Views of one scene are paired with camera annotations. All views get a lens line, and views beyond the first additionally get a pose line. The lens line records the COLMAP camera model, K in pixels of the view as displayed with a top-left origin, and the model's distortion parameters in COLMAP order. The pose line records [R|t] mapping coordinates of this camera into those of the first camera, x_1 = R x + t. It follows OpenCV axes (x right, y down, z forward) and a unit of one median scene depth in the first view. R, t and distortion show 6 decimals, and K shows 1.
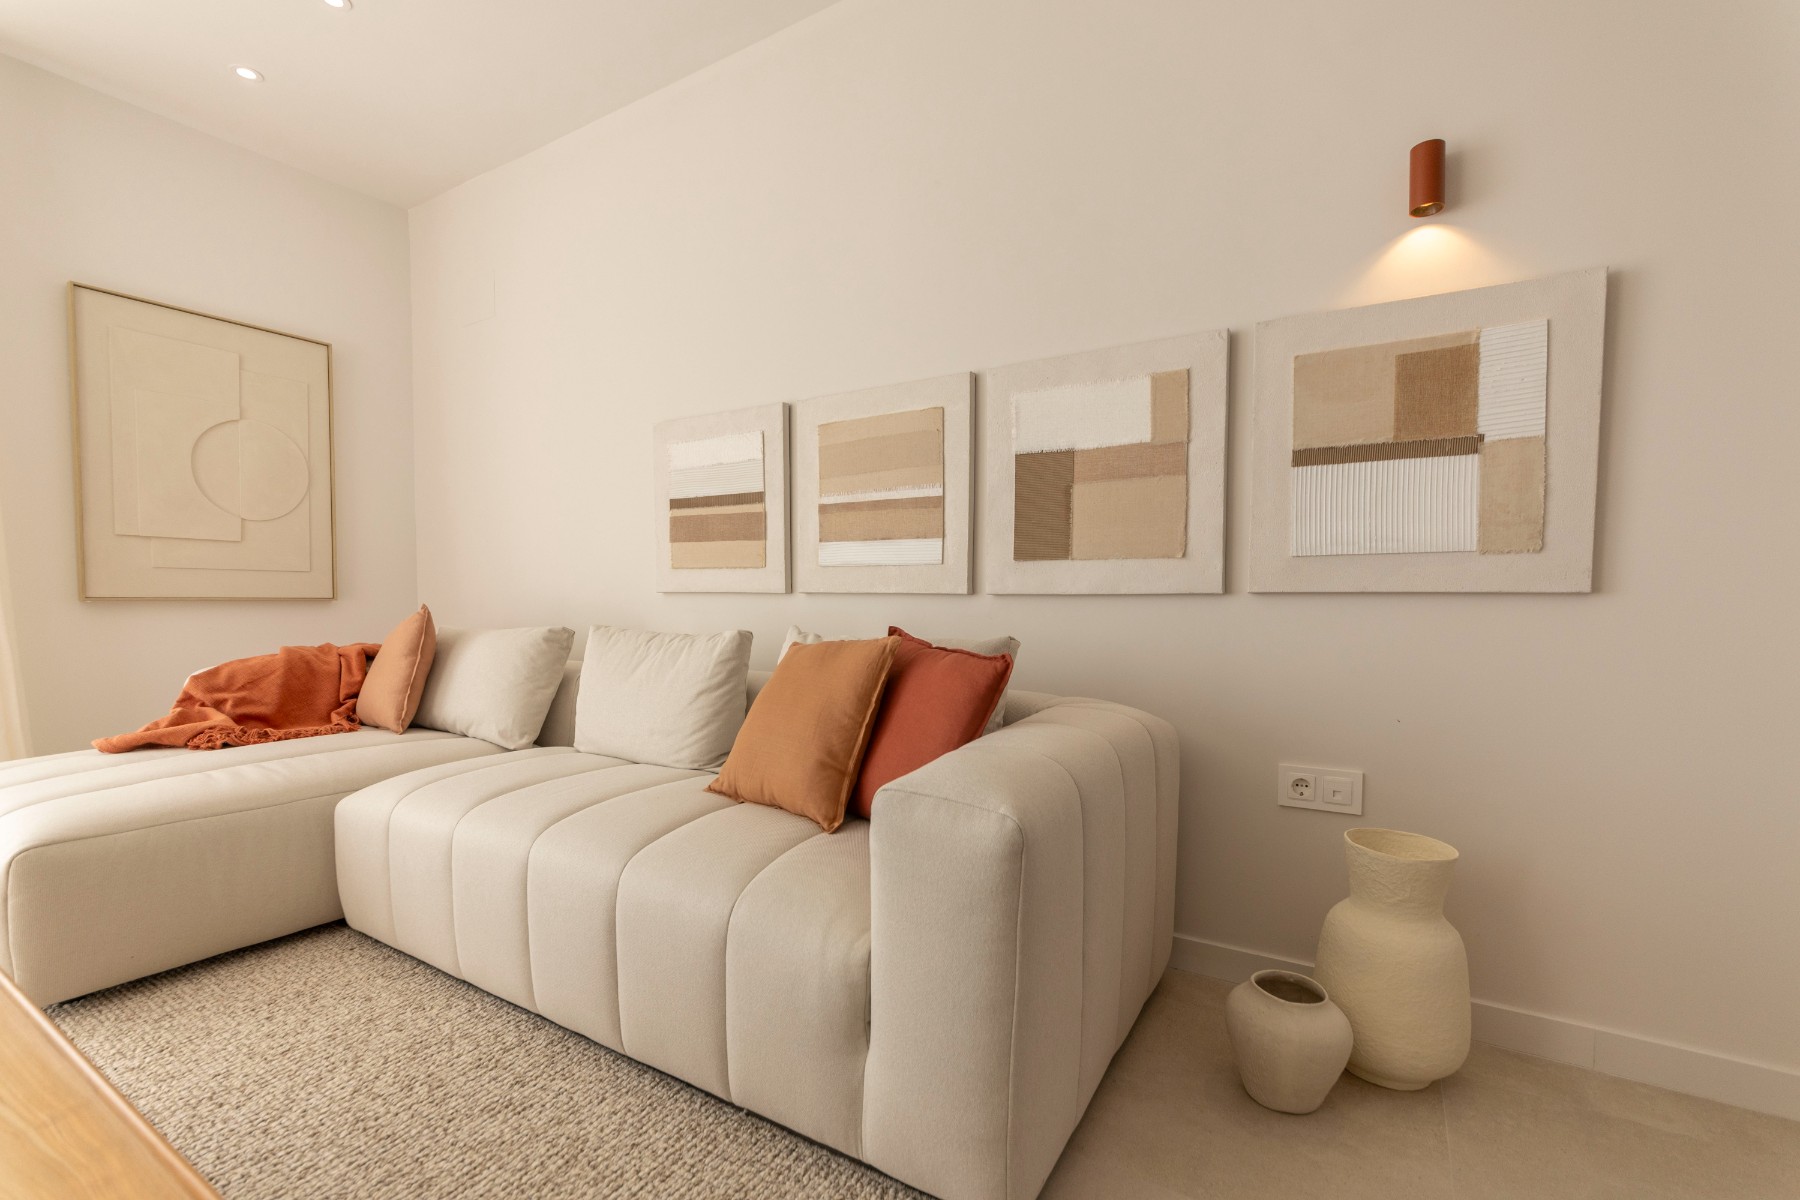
lens RADIAL K [[789.2, 0, 900.9], [0, 789.2, 645.0], [0, 0, 1]] dist [-0.010240, -0.001072]
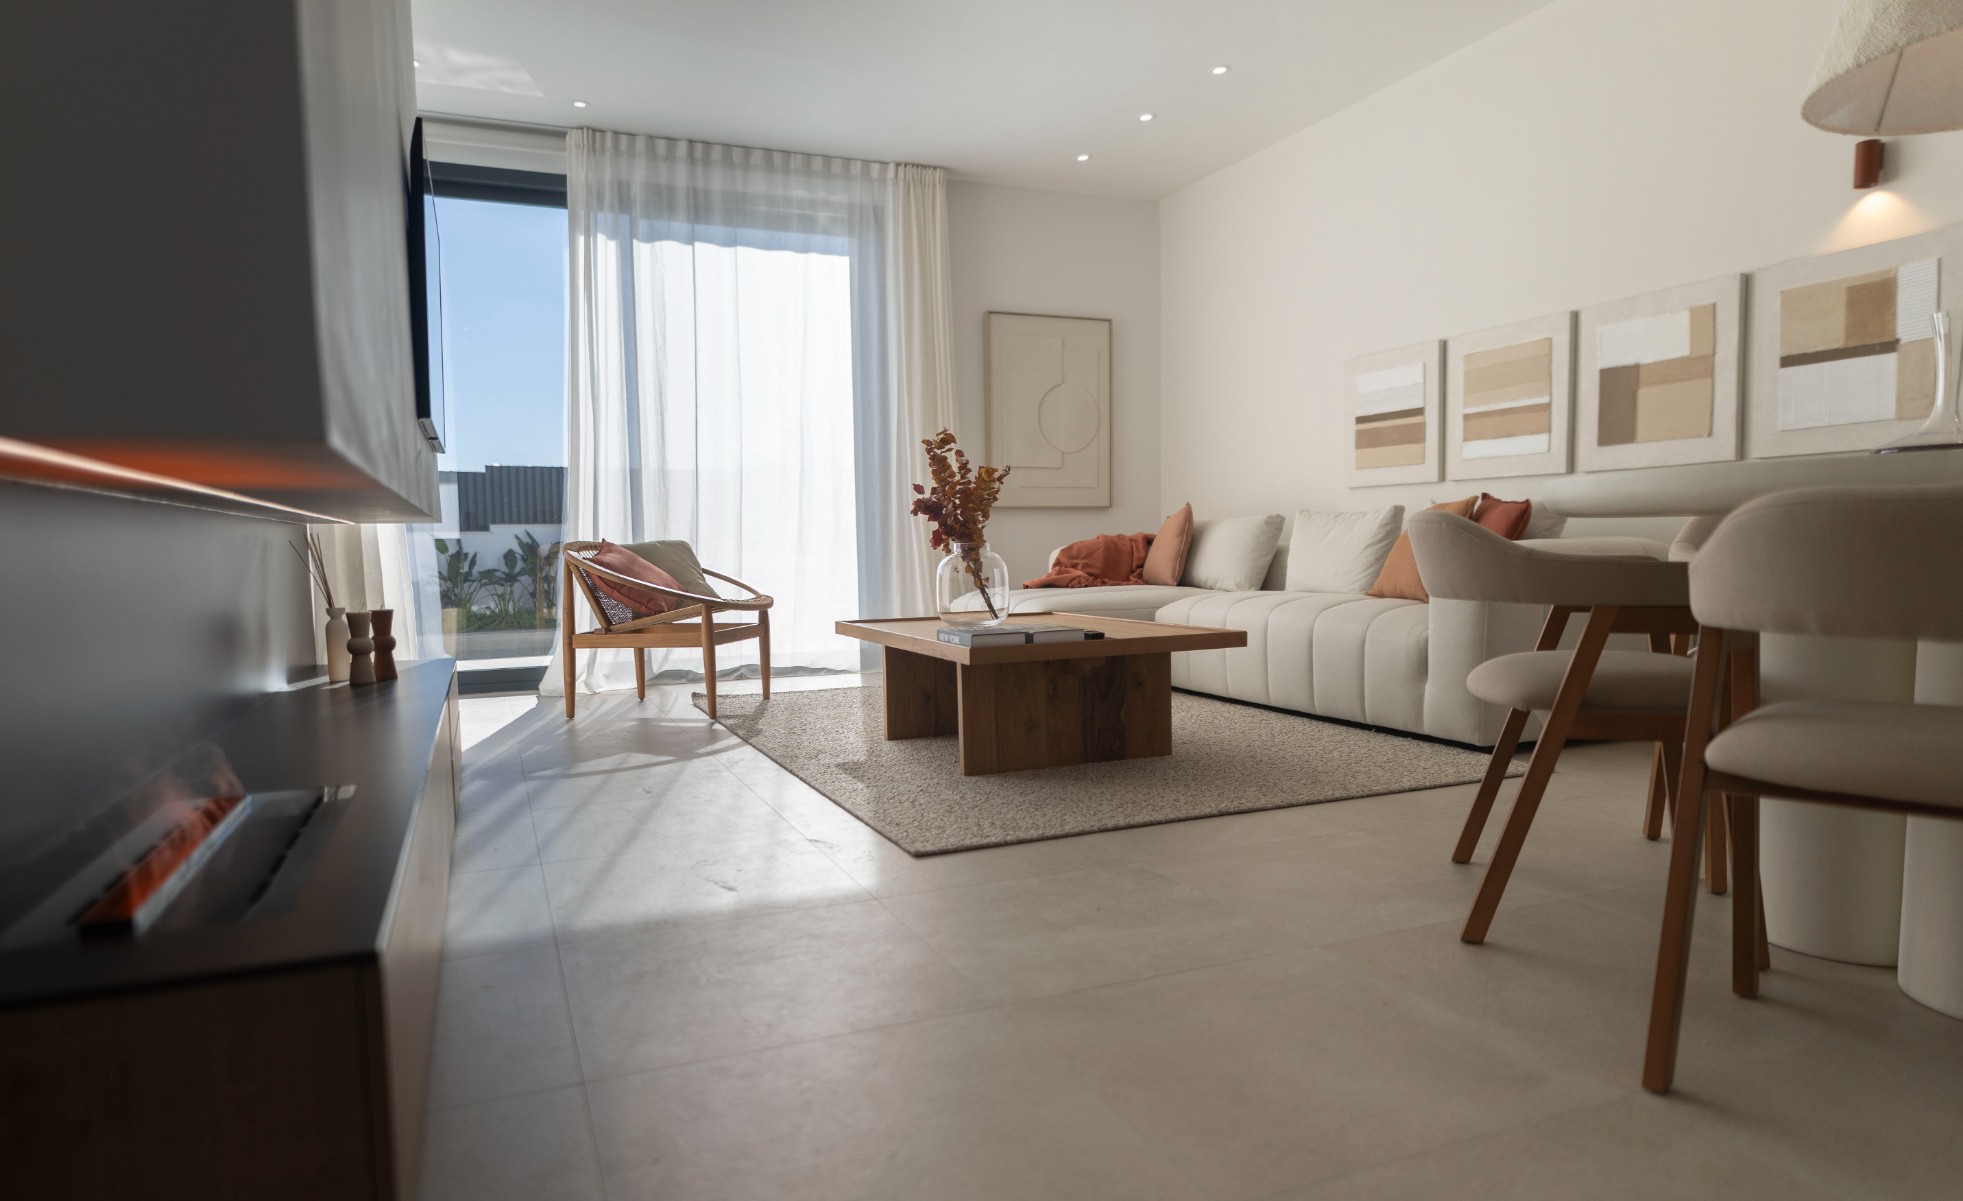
lens RADIAL K [[1171.2, 0, 984.1], [0, 1171.2, 647.3], [0, 0, 1]] dist [0.012526, -0.008414]
pose [[0.817149, 0.031860, -0.575546, 0.501555], [-0.009577, 0.999084, 0.041708, 0.184677], [0.576348, -0.028570, 0.816705, -1.432573]]
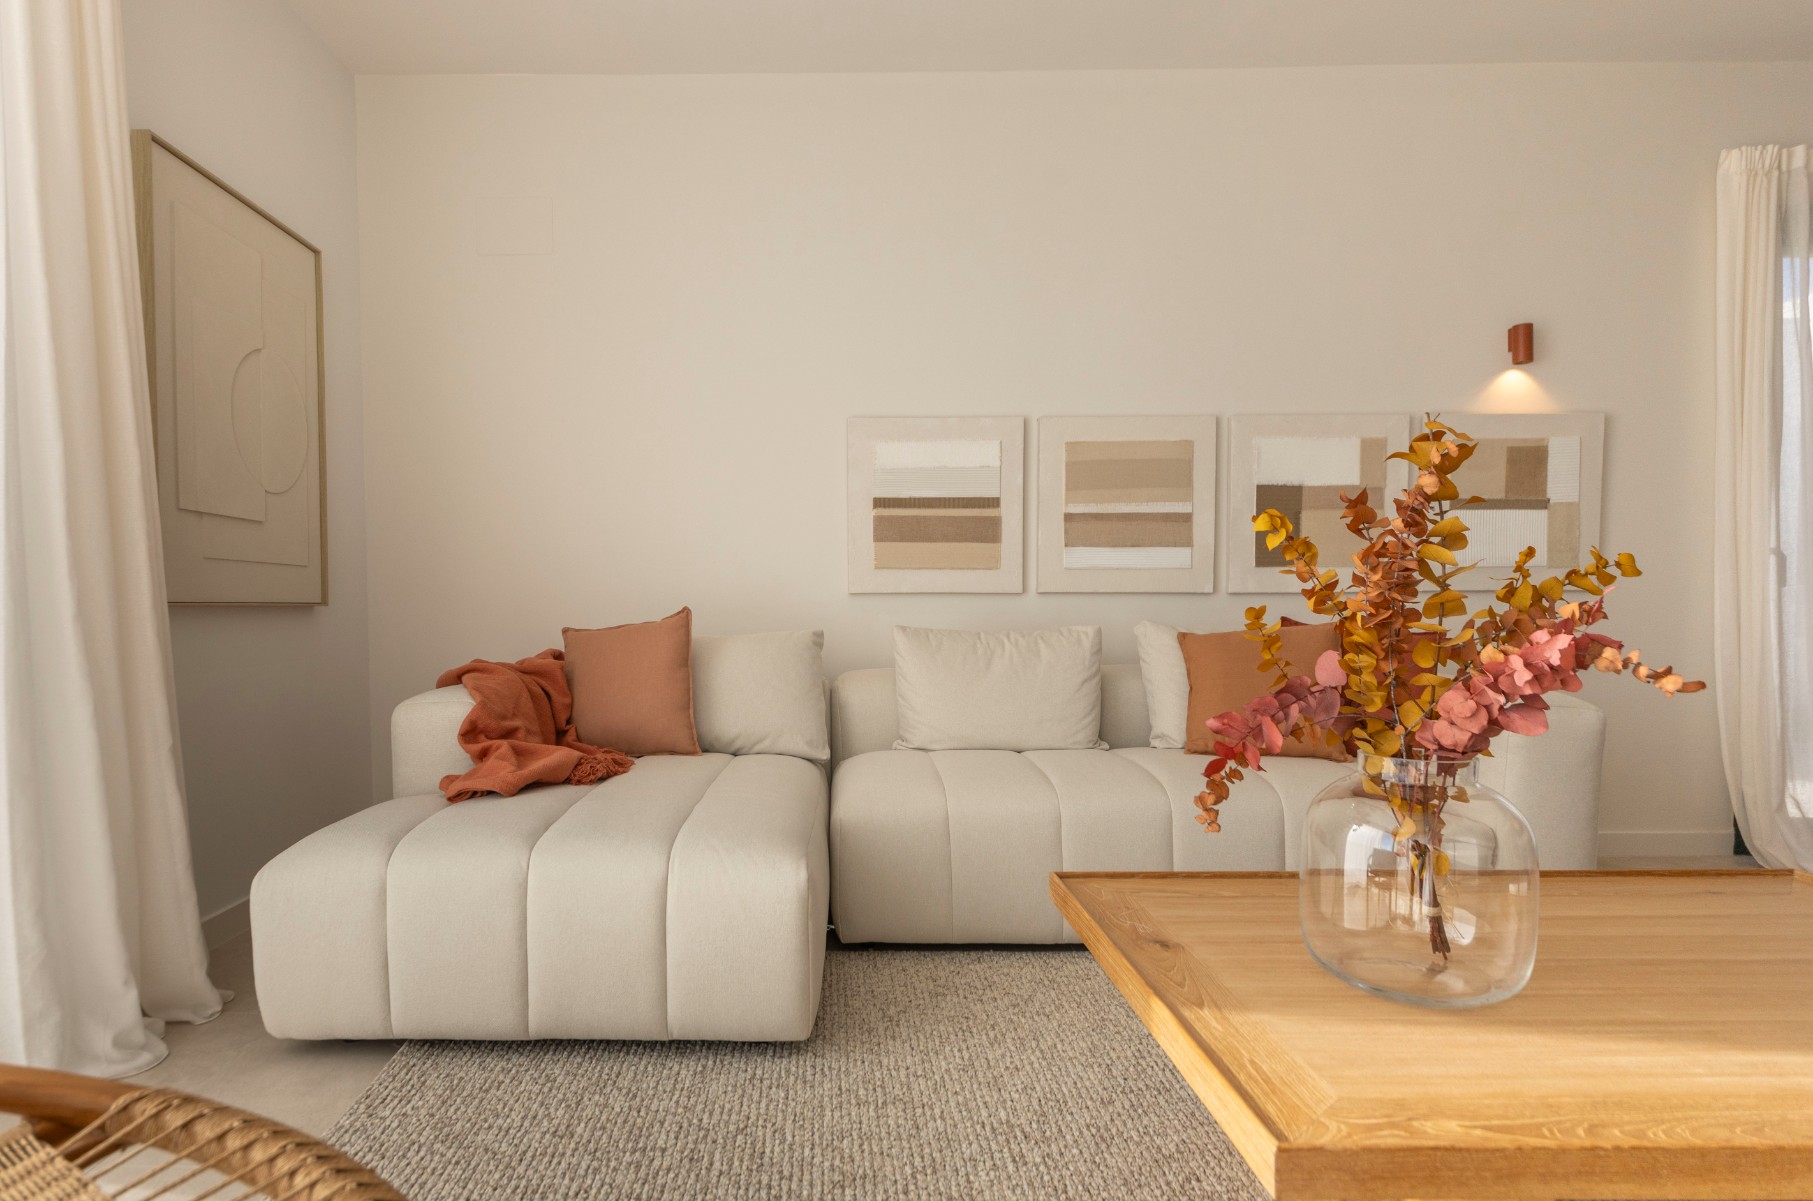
lens RADIAL K [[988.4, 0, 837.3], [0, 988.4, 655.9], [0, 0, 1]] dist [-0.005260, -0.002648]
pose [[0.854059, -0.038687, 0.518735, -1.394975], [0.039289, 0.999180, 0.009832, -0.003260], [-0.518690, 0.011983, 0.854878, -0.032199]]
